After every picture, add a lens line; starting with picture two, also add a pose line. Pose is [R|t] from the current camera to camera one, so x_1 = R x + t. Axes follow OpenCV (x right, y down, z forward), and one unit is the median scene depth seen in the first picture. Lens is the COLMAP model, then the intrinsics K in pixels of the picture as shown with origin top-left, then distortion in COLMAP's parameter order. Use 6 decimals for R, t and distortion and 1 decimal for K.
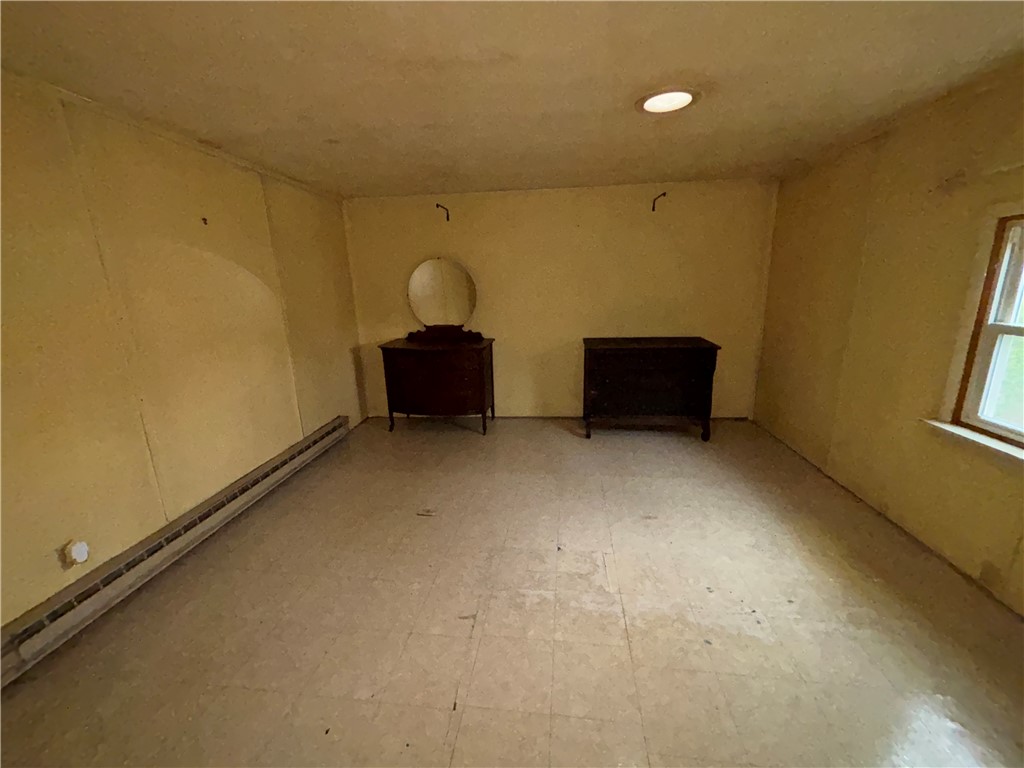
lens RADIAL K [[415.6, 0, 515.3], [0, 415.6, 377.4], [0, 0, 1]] dist [0.001258, 0.000395]
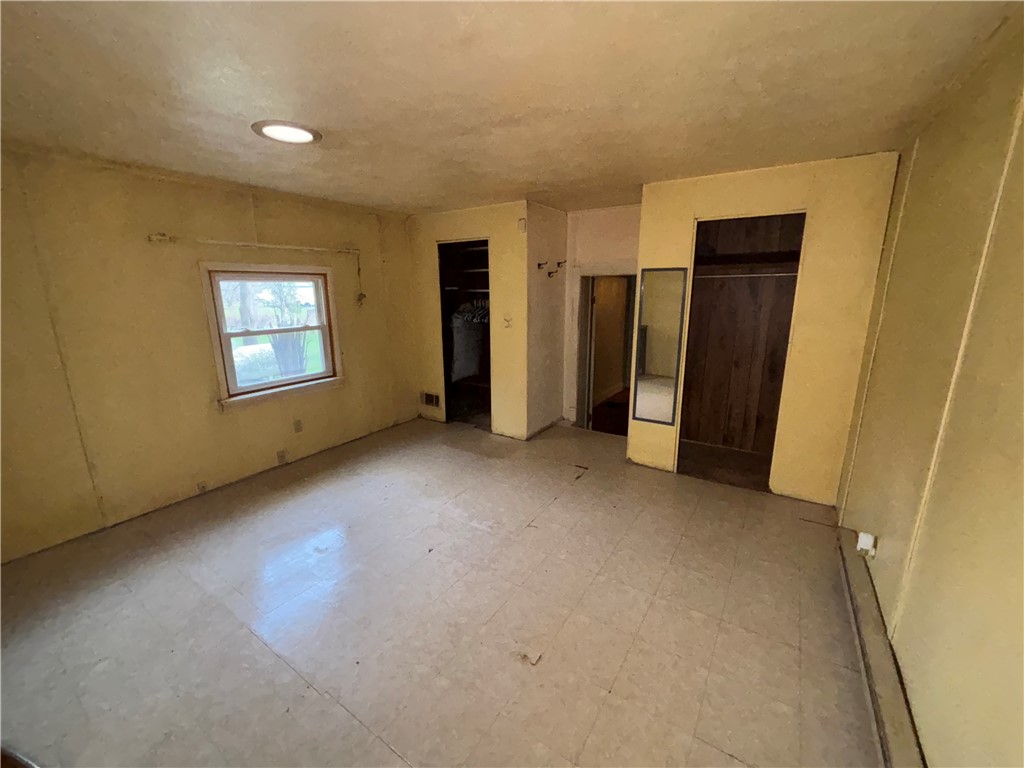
lens RADIAL K [[415.6, 0, 512.0], [0, 415.6, 387.4], [0, 0, 1]] dist [0.001258, 0.000395]
pose [[-0.891634, -0.072944, 0.446843, -0.629976], [0.136410, 0.897797, 0.418752, -0.462464], [-0.431719, 0.434327, -0.790556, 1.860762]]
